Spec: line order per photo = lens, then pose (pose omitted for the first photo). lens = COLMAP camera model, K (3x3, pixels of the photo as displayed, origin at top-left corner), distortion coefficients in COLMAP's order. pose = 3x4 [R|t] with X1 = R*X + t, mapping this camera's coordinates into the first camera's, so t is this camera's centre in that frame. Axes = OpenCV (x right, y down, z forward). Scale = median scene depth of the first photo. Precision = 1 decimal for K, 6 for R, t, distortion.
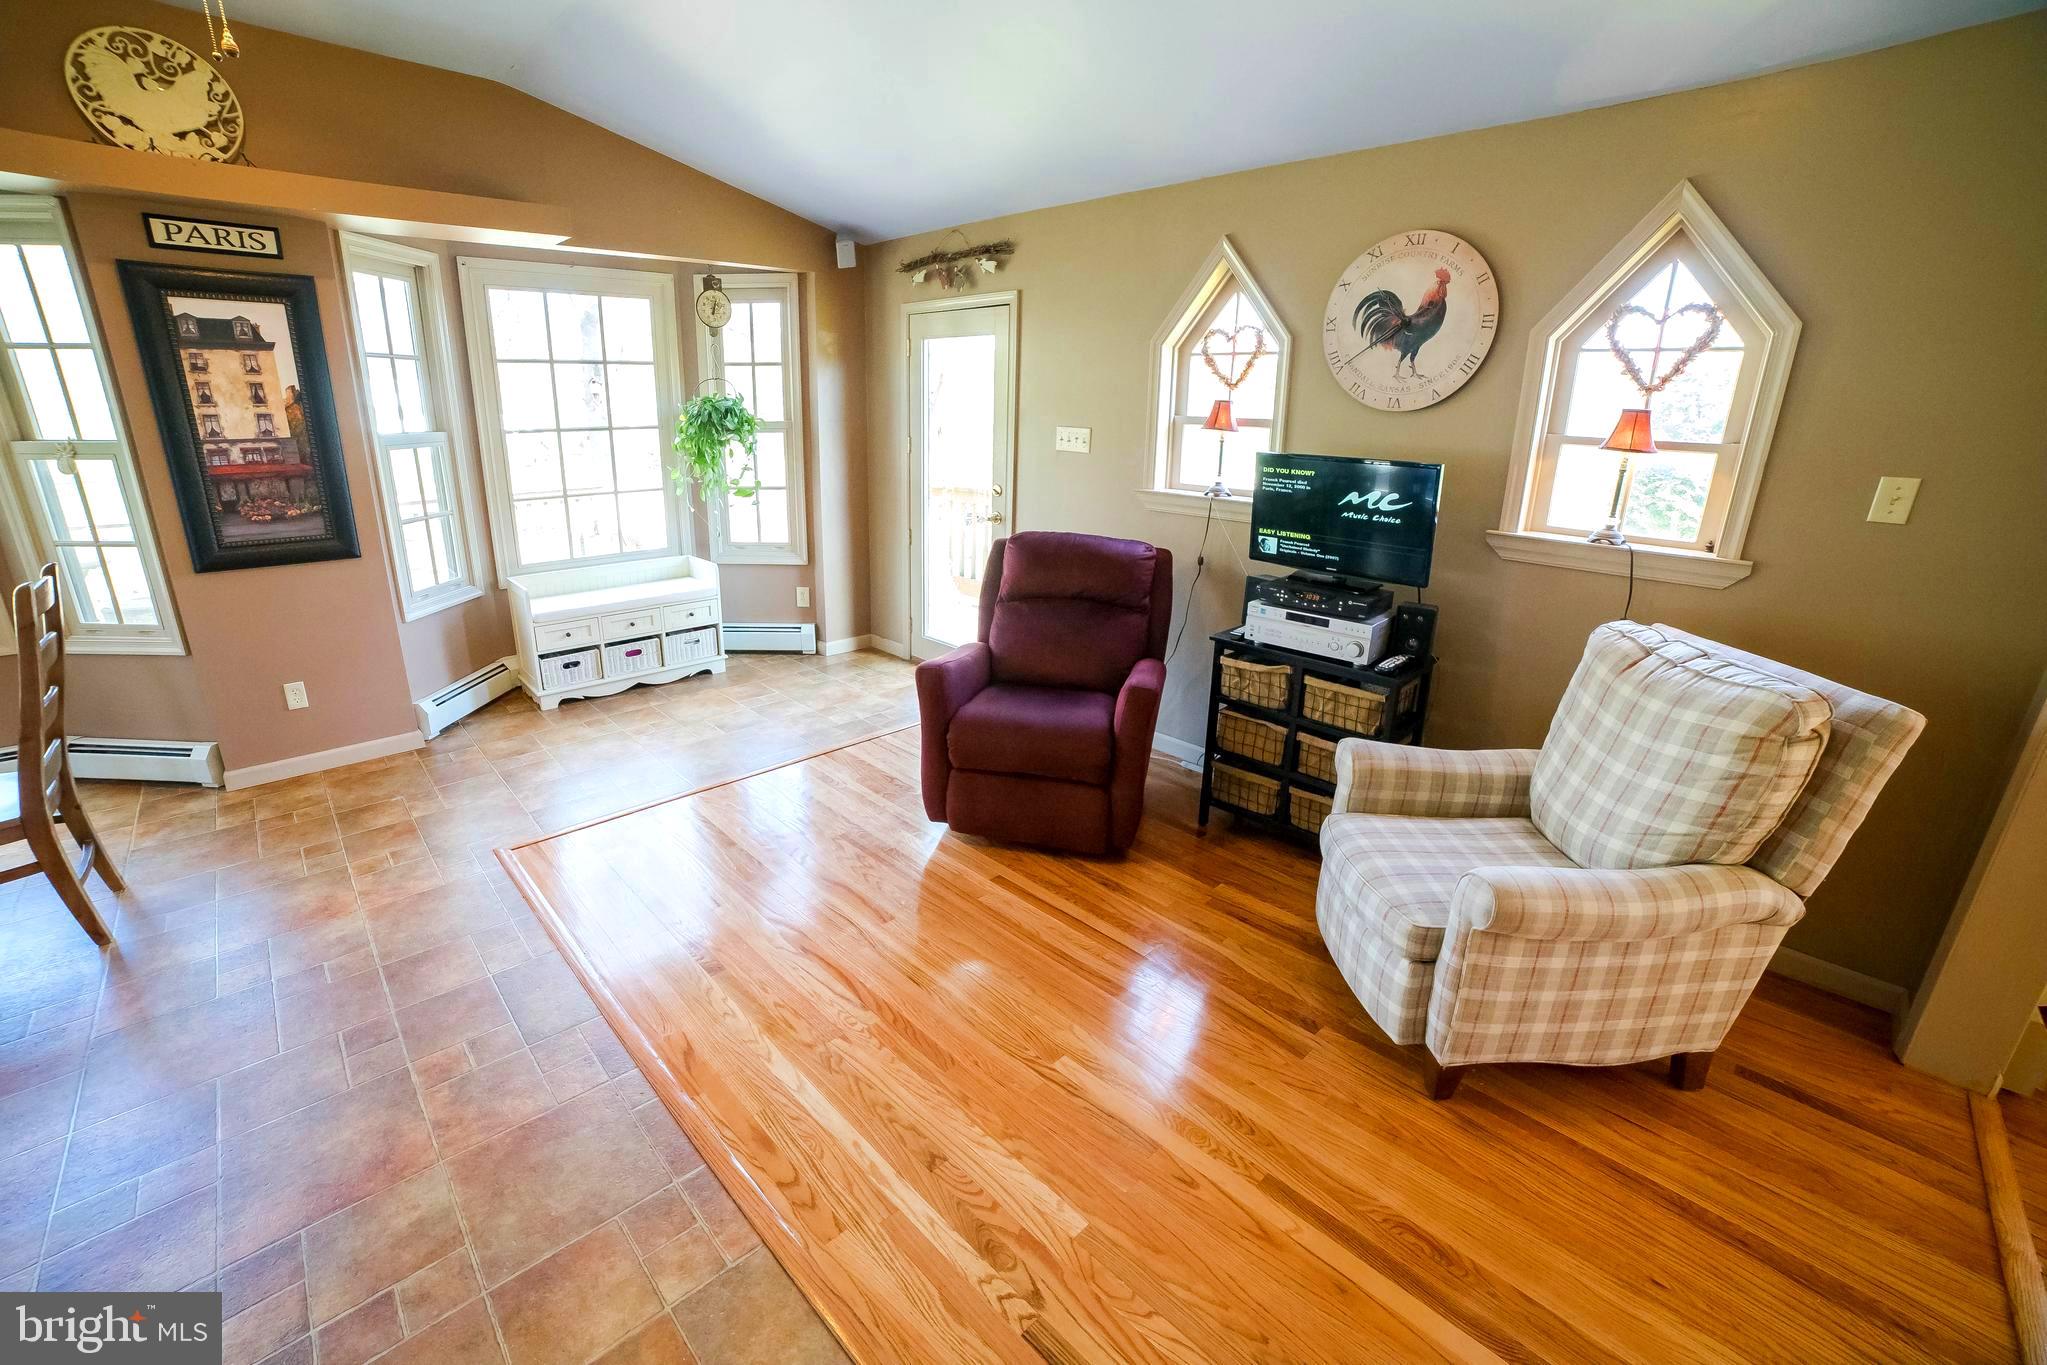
lens RADIAL K [[858.6, 0, 940.9], [0, 858.6, 681.8], [0, 0, 1]] dist [-0.082090, 0.037715]
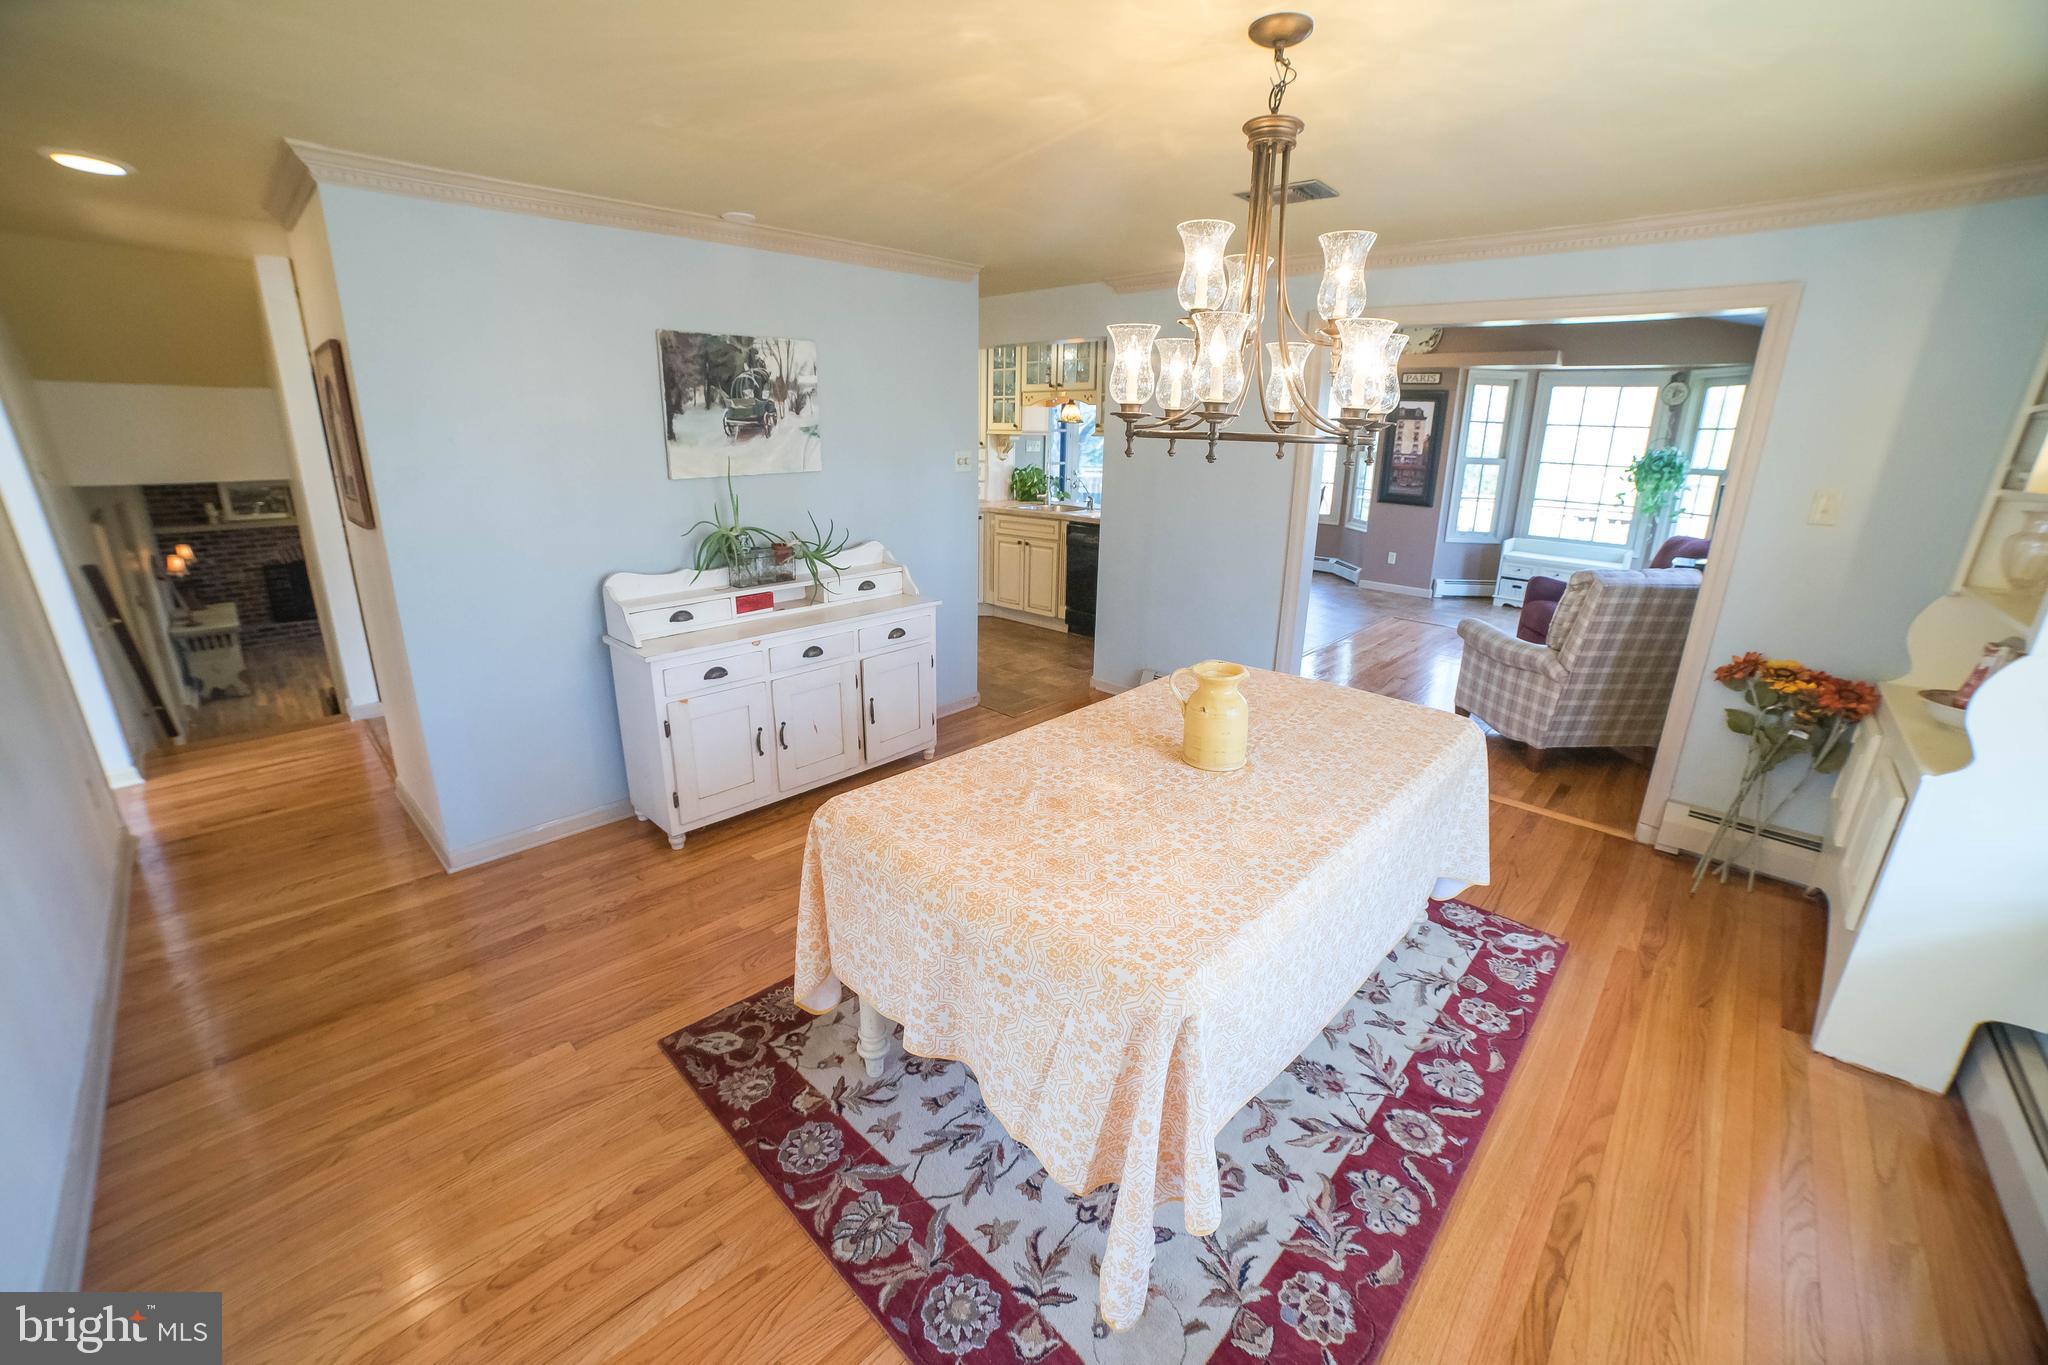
lens RADIAL K [[835.2, 0, 1045.0], [0, 835.2, 665.5], [0, 0, 1]] dist [-0.020171, 0.000483]
pose [[0.095098, 0.283880, -0.954132, 1.674812], [-0.339783, 0.910170, 0.236934, 0.074948], [0.935684, 0.301667, 0.183013, -0.327461]]
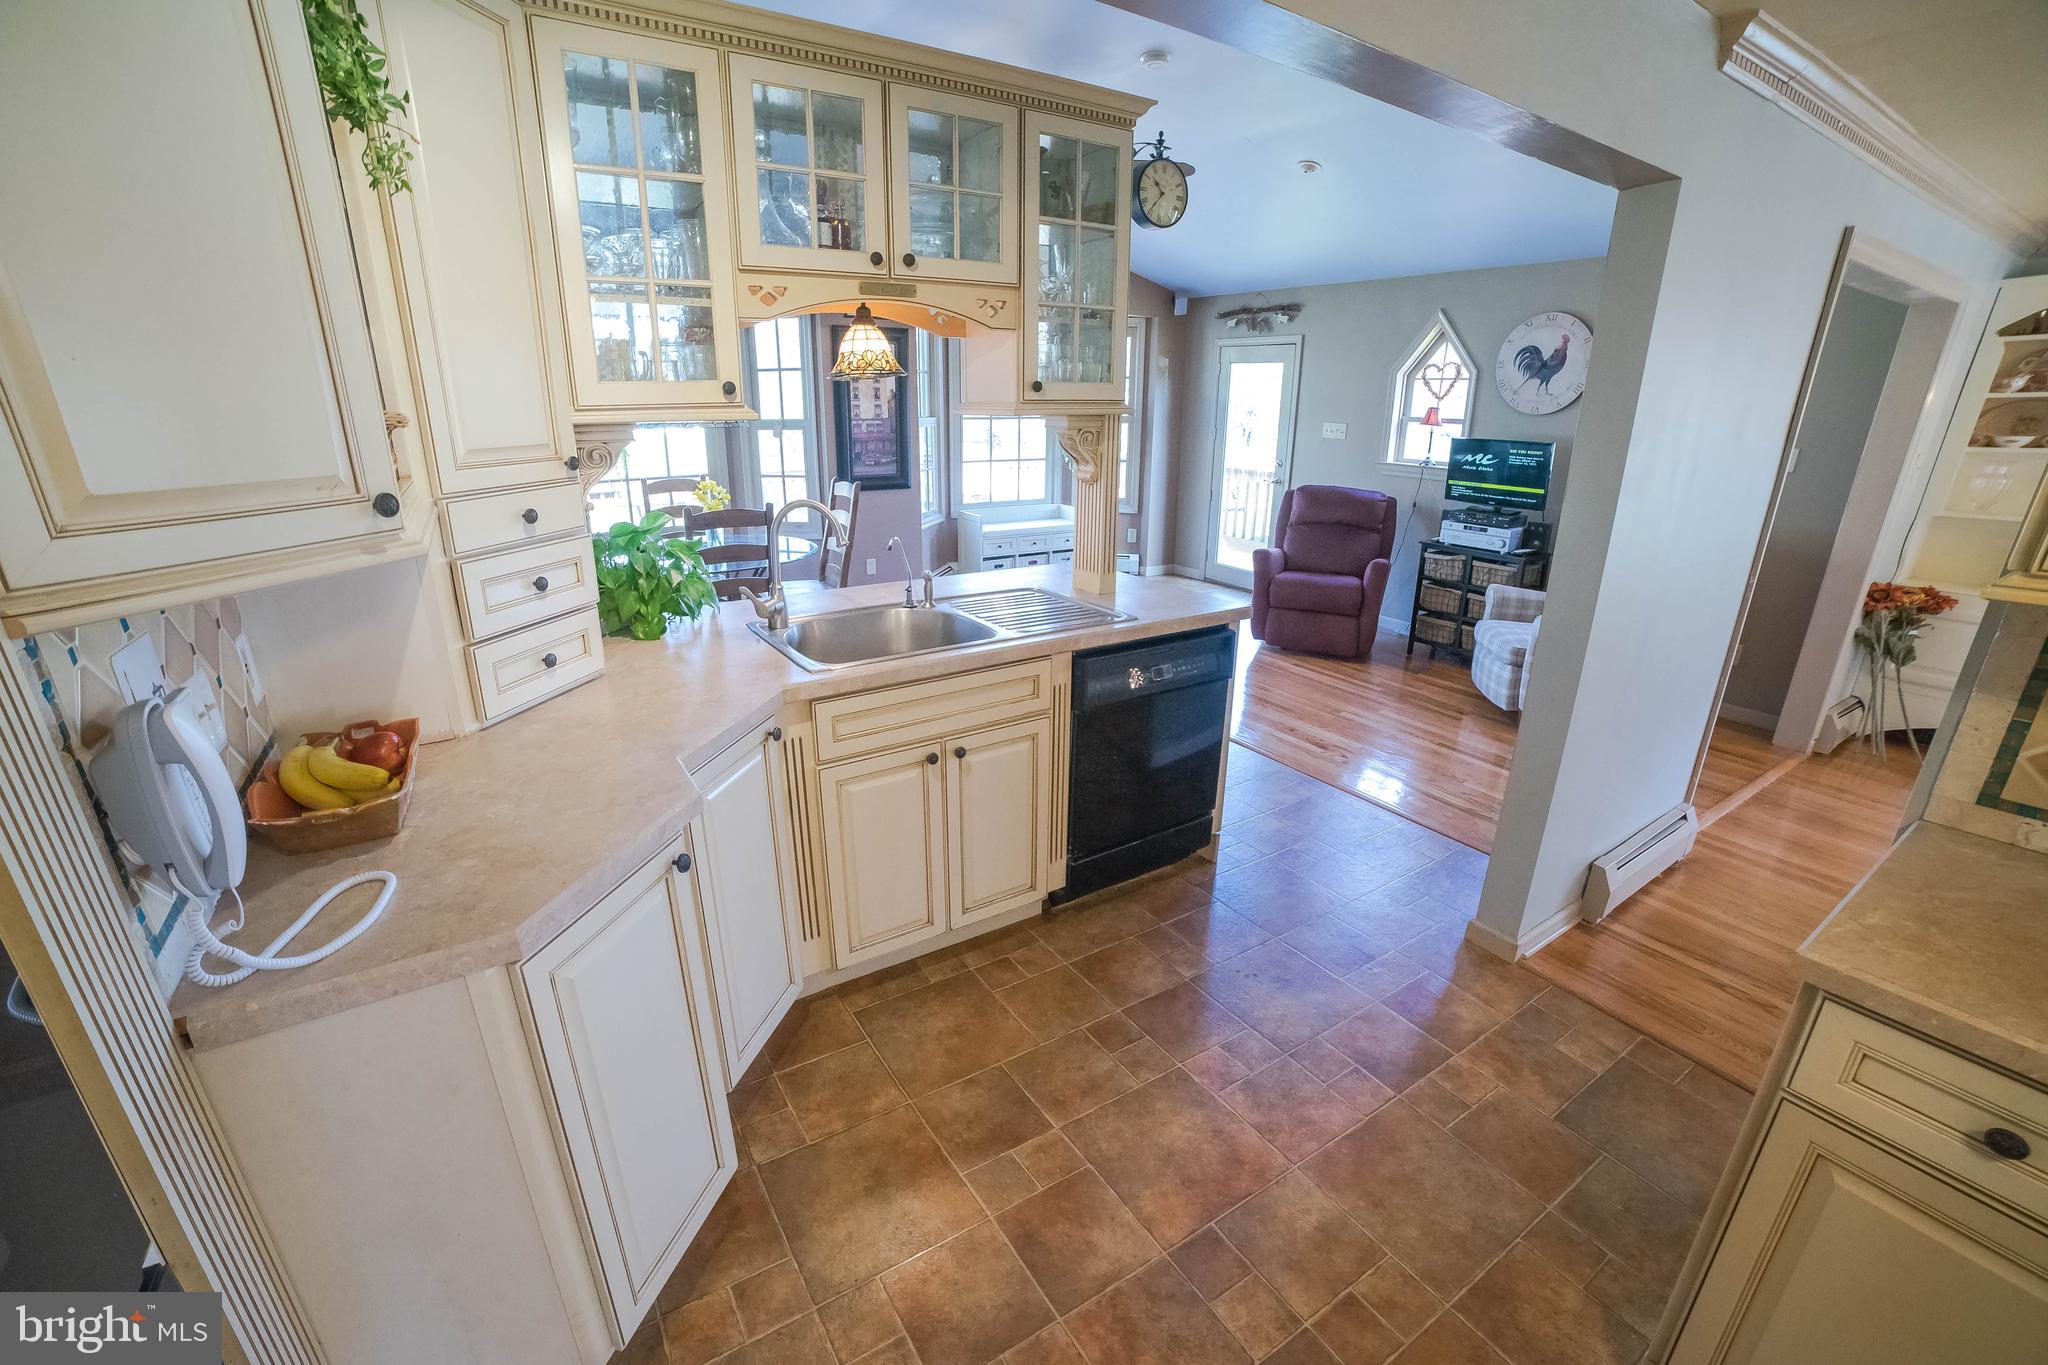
lens RADIAL K [[835.2, 0, 1045.0], [0, 835.2, 665.5], [0, 0, 1]] dist [-0.020171, 0.000483]
pose [[0.992915, 0.044538, -0.110162, -0.235382], [-0.045188, 0.998973, -0.003412, 0.226690], [0.109897, 0.008366, 0.993908, -0.742520]]
